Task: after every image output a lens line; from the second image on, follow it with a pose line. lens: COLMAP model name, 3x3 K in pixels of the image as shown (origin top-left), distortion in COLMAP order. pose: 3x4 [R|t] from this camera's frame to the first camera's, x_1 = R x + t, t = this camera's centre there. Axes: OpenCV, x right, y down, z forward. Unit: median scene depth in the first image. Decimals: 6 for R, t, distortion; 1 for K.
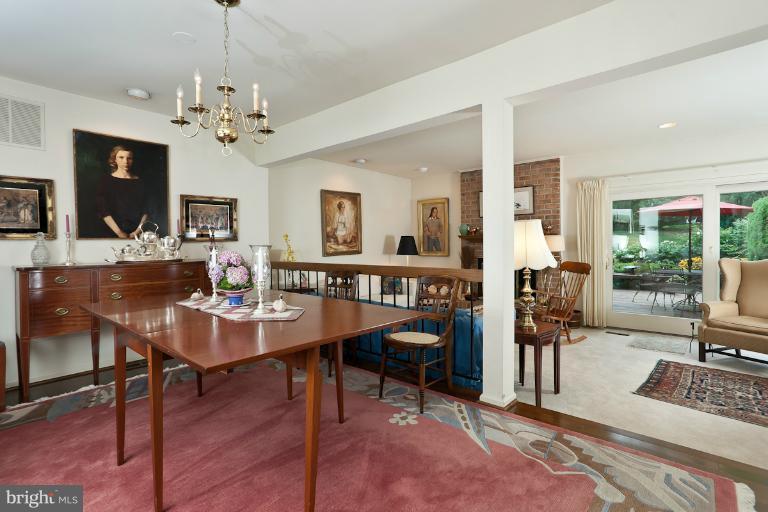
lens RADIAL K [[386.1, 0, 360.2], [0, 386.1, 248.9], [0, 0, 1]] dist [-0.034228, 0.020302]
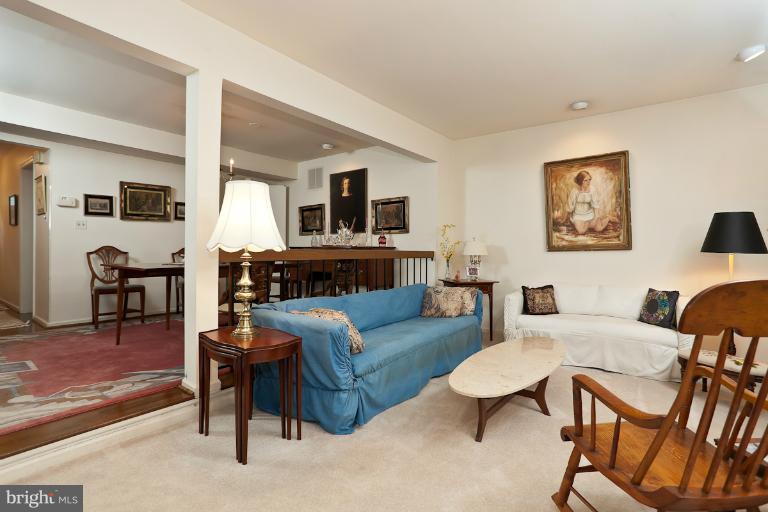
lens RADIAL K [[386.1, 0, 403.8], [0, 386.1, 245.9], [0, 0, 1]] dist [-0.034228, 0.020302]
pose [[0.080779, -0.004682, -0.996721, 0.679619], [-0.021290, 0.999753, -0.006422, 0.021988], [0.996505, 0.021739, 0.080659, 0.716364]]
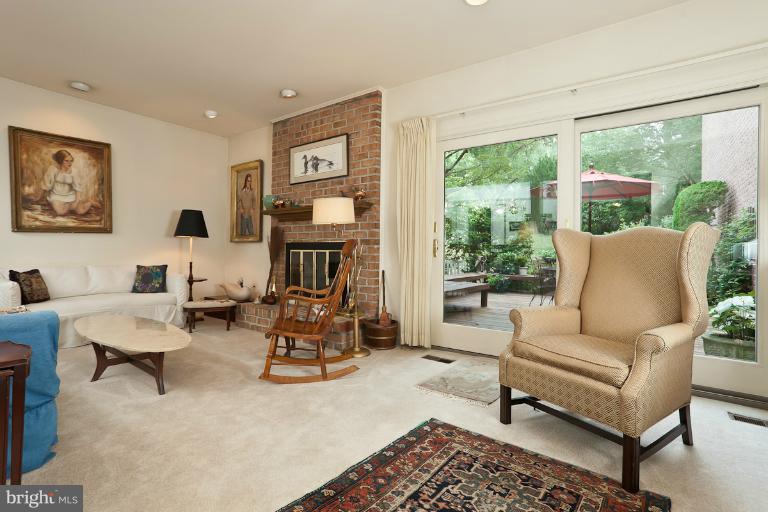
lens RADIAL K [[386.1, 0, 367.0], [0, 386.1, 251.5], [0, 0, 1]] dist [-0.034228, 0.020302]
pose [[0.997214, 0.019815, 0.071914, 0.481579], [-0.018910, 0.999733, -0.013247, 0.054272], [-0.072157, 0.011851, 0.997323, 0.356798]]
